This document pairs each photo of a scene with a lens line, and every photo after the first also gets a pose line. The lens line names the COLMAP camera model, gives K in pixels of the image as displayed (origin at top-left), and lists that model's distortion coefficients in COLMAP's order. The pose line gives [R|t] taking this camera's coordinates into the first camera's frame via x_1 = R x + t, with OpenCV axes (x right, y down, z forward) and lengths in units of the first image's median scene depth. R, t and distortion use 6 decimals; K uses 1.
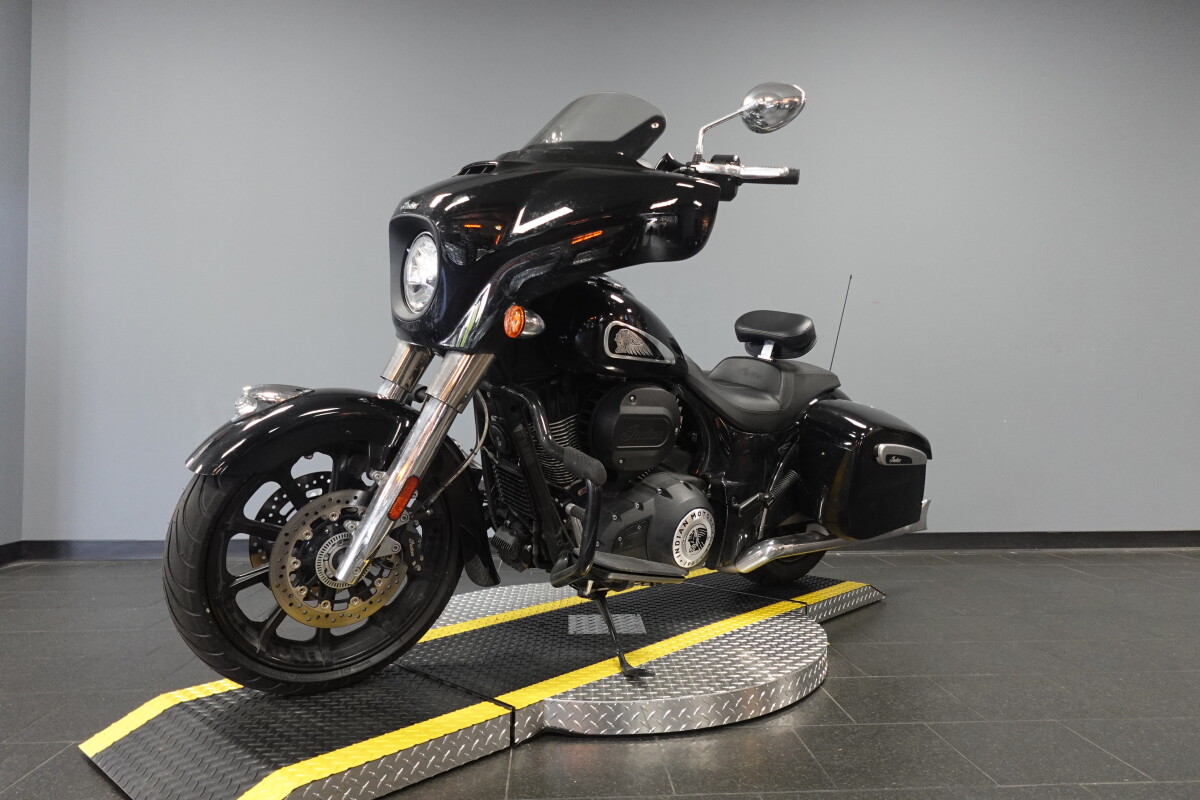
lens RADIAL K [[761.3, 0, 600.0], [0, 761.3, 400.0], [0, 0, 1]] dist [0.000253, 0.000891]
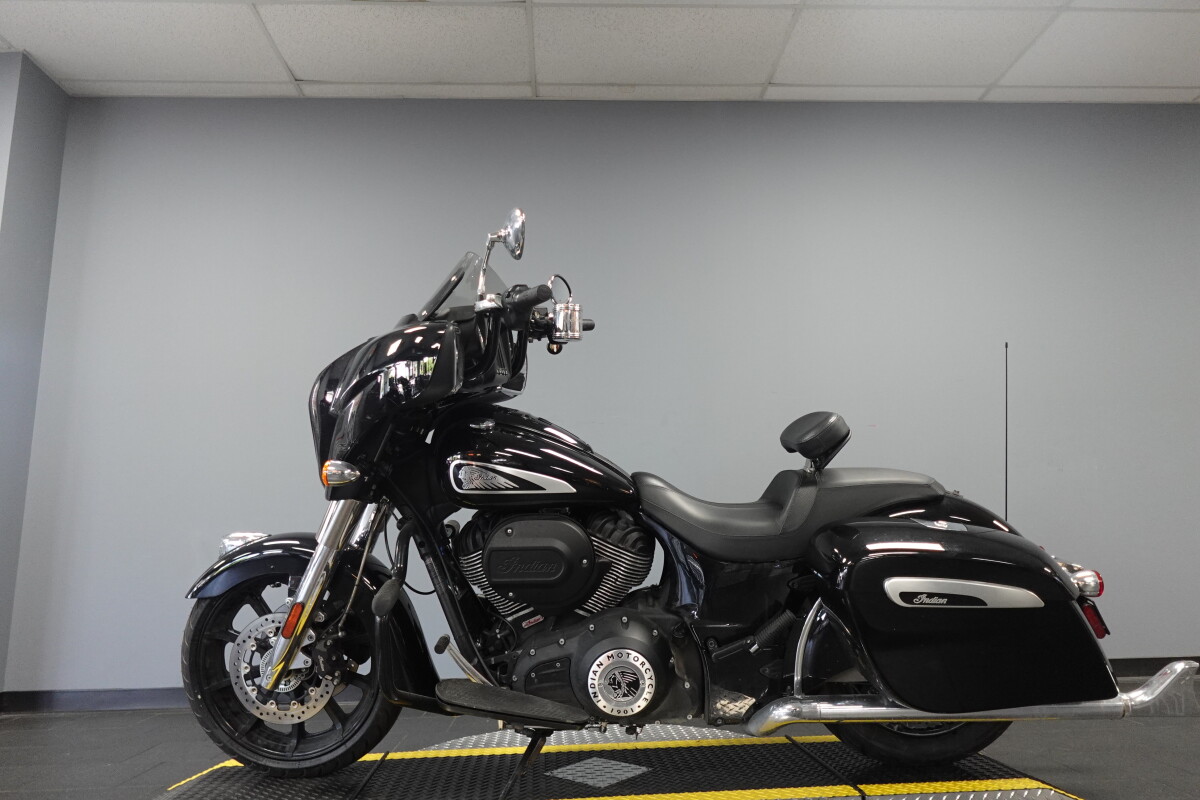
lens RADIAL K [[753.2, 0, 600.0], [0, 753.2, 400.0], [0, 0, 1]] dist [0.000137, 0.000387]
pose [[0.751399, -0.143797, -0.643989, 0.756941], [0.039928, 0.984086, -0.173149, 0.004592], [0.658638, 0.104391, 0.745183, 0.289566]]
